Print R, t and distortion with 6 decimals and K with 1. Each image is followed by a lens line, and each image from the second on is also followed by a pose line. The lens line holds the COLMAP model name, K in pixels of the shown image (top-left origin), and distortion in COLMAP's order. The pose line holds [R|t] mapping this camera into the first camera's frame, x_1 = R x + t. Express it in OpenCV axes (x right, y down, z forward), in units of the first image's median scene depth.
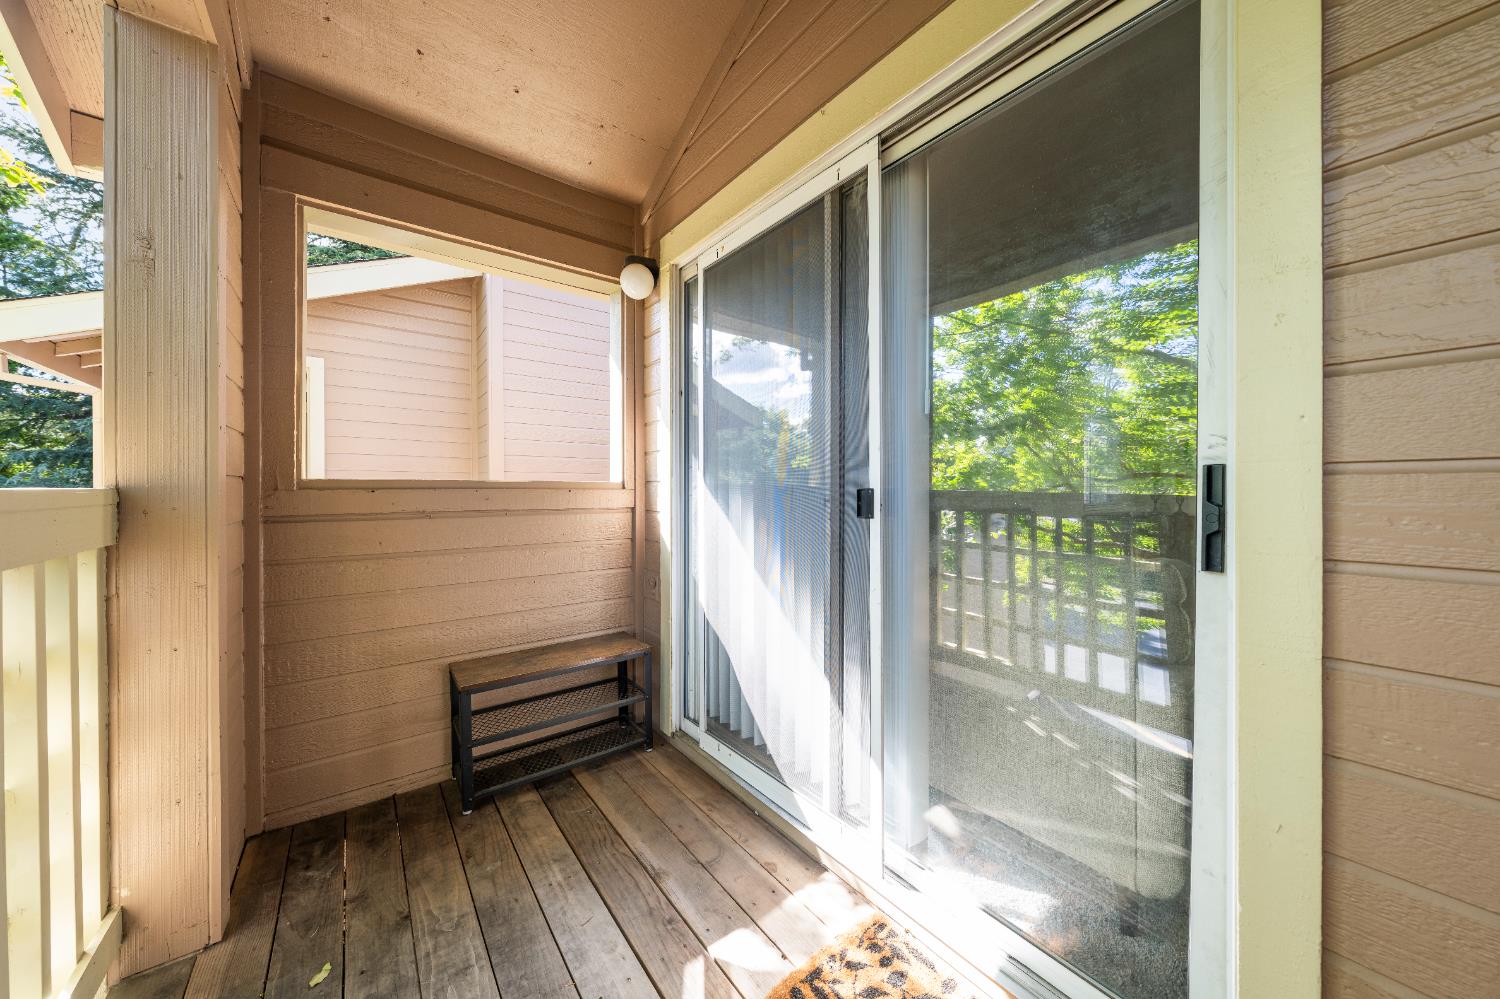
lens RADIAL K [[512.6, 0, 746.7], [0, 512.6, 492.0], [0, 0, 1]] dist [-0.001268, -0.000225]
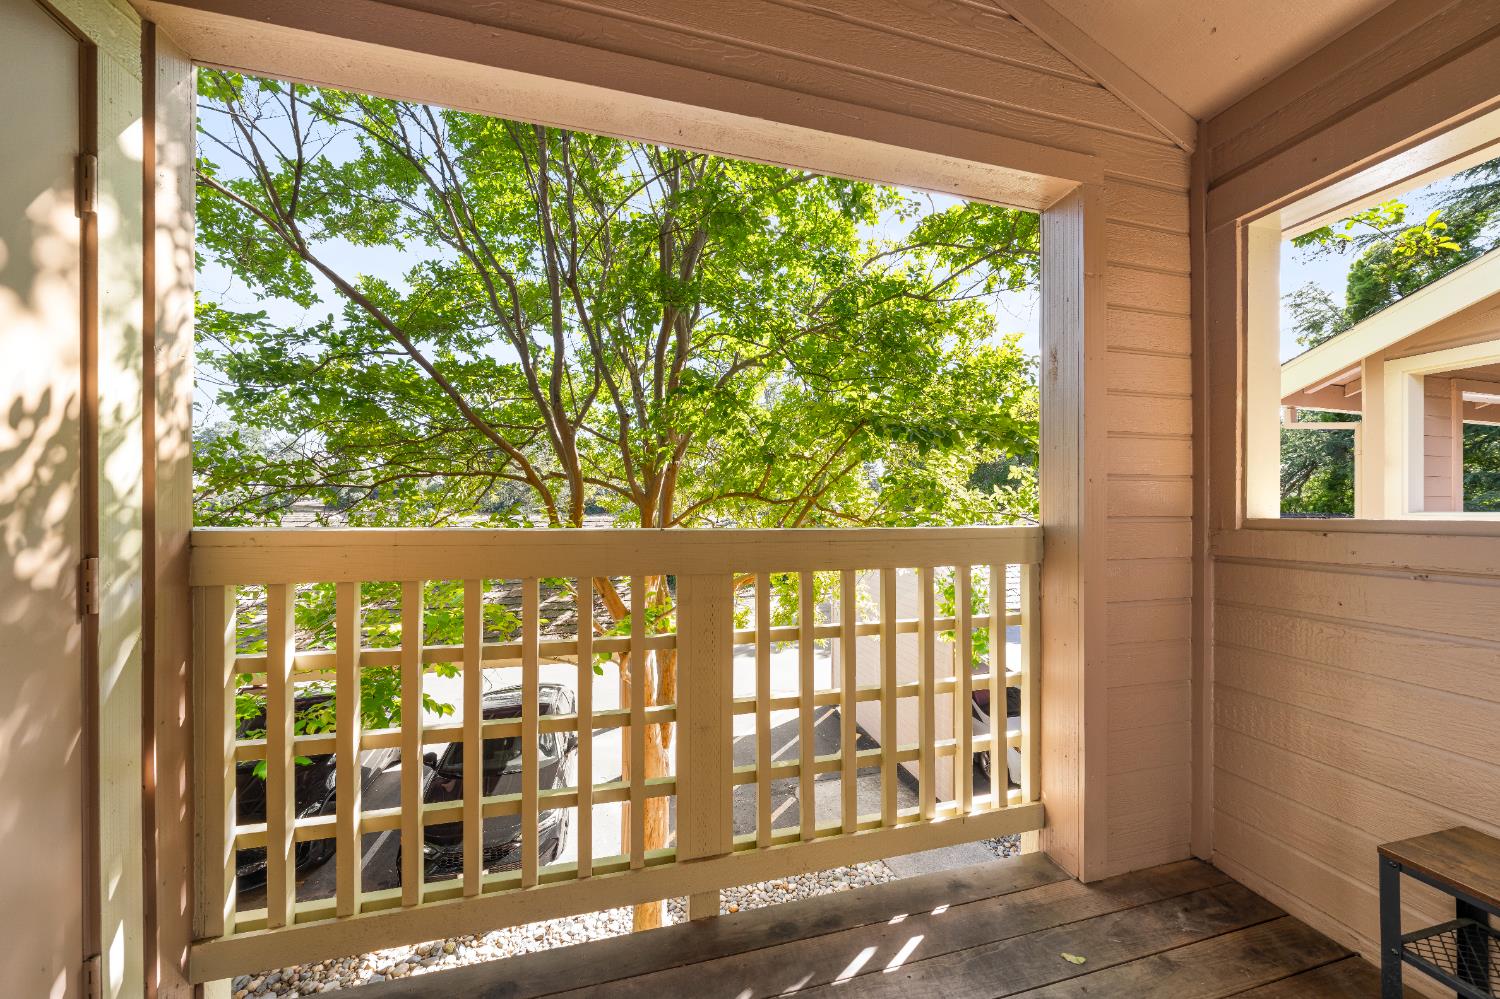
lens RADIAL K [[512.6, 0, 747.1], [0, 512.6, 504.2], [0, 0, 1]] dist [-0.001268, -0.000225]
pose [[-0.394157, 0.000167, -0.919043, 0.360780], [-0.001609, 0.999998, 0.000872, -0.051990], [0.919042, 0.001822, -0.394156, 0.549978]]
